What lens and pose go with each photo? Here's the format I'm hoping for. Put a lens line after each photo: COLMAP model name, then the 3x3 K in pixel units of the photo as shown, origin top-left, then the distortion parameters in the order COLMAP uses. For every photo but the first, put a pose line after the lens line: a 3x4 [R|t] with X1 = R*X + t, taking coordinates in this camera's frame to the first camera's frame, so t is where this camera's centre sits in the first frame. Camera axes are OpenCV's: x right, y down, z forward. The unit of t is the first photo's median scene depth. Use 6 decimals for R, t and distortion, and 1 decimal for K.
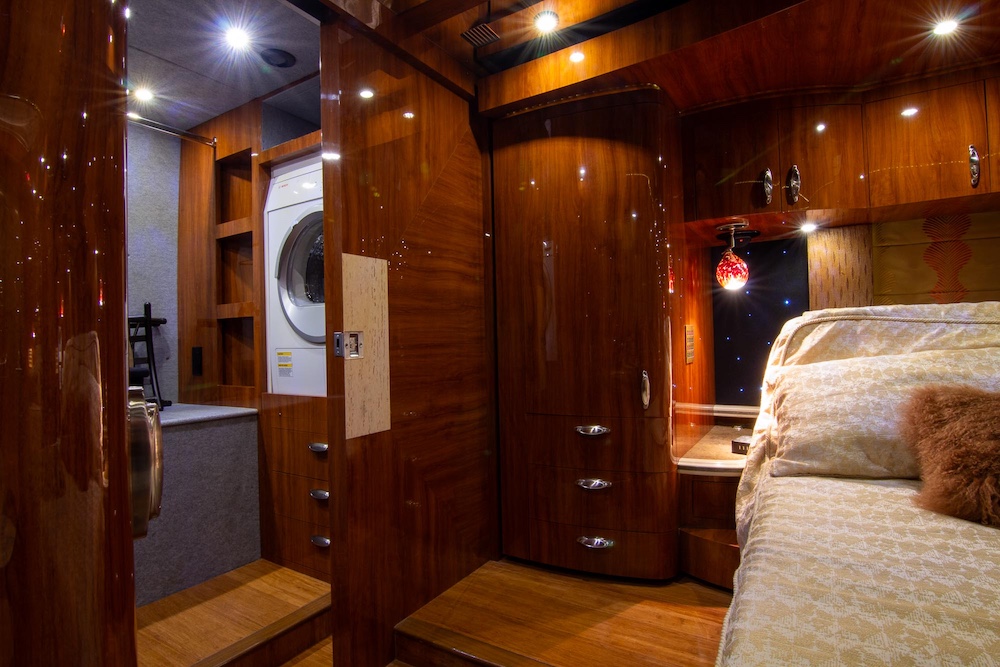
lens RADIAL K [[509.0, 0, 503.1], [0, 509.0, 331.4], [0, 0, 1]] dist [-0.011084, -0.008935]
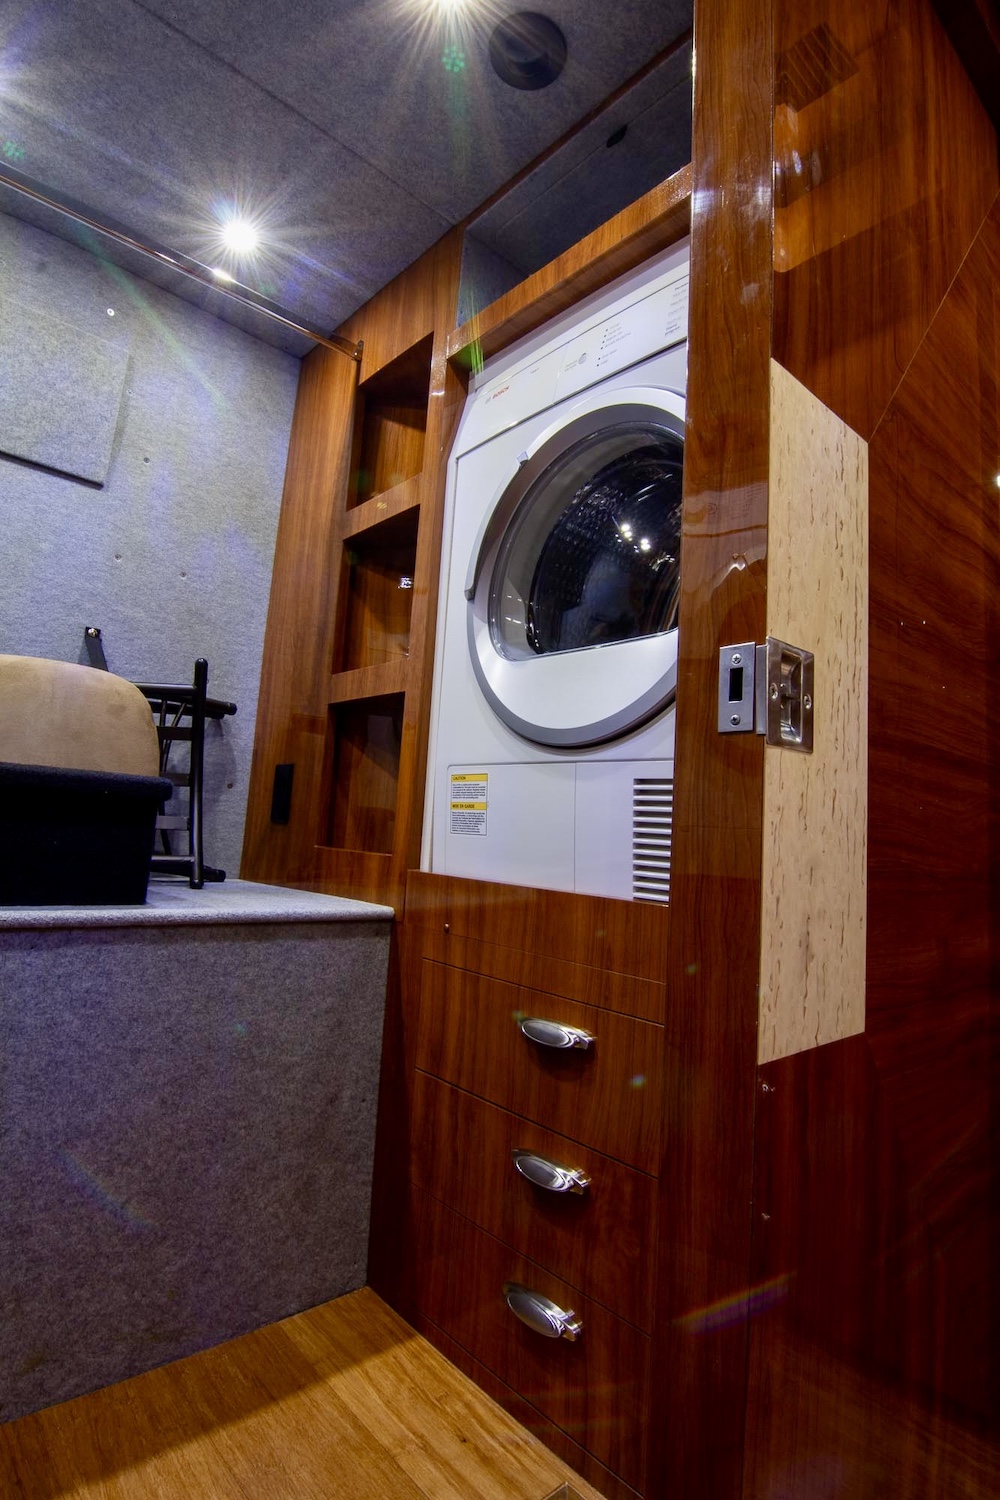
lens RADIAL K [[763.5, 0, 498.9], [0, 763.5, 739.8], [0, 0, 1]] dist [-0.011084, -0.008935]
pose [[0.956322, 0.049389, -0.288114, -0.228007], [-0.080797, 0.991886, -0.098154, 0.070626], [0.280928, 0.117146, 0.952552, 0.410673]]
